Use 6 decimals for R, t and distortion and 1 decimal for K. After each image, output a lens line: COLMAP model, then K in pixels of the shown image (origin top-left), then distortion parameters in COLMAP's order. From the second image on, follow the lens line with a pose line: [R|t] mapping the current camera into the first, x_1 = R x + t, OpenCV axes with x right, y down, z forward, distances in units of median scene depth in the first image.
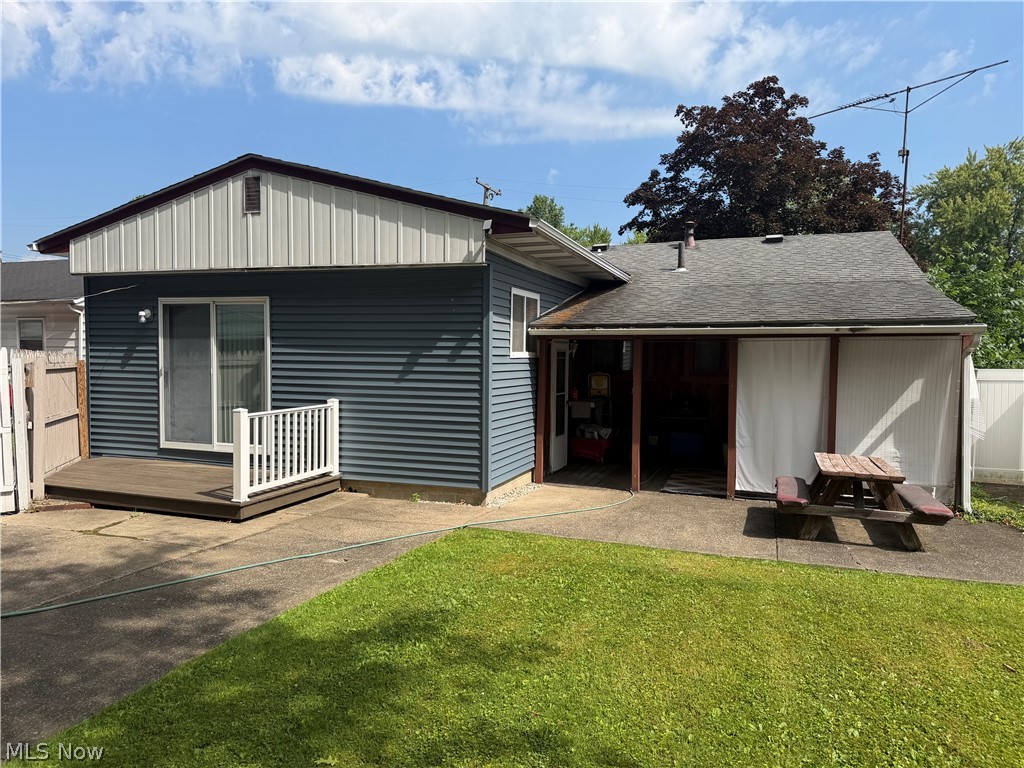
lens RADIAL K [[724.3, 0, 504.5], [0, 724.3, 386.2], [0, 0, 1]] dist [0.119709, -0.167997]
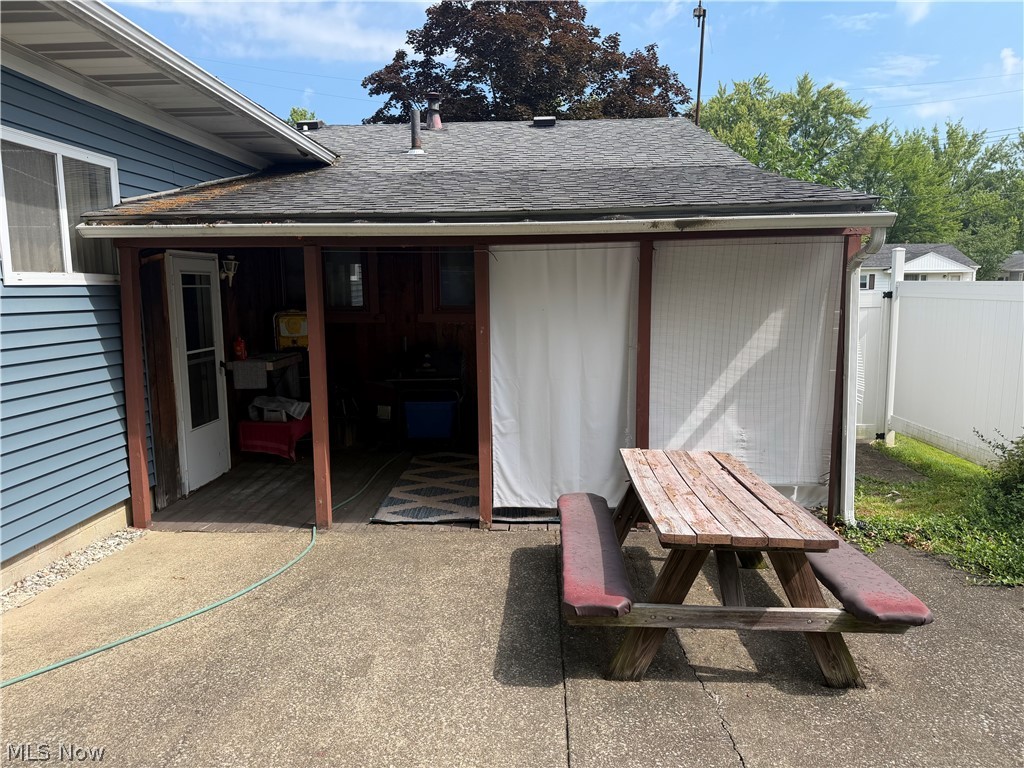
lens RADIAL K [[724.3, 0, 504.5], [0, 724.3, 386.2], [0, 0, 1]] dist [0.119709, -0.167997]
pose [[0.957436, -0.054506, 0.283453, 0.156080], [0.029521, 0.995350, 0.091684, -0.008549], [-0.287132, -0.079414, 0.954593, 0.428820]]
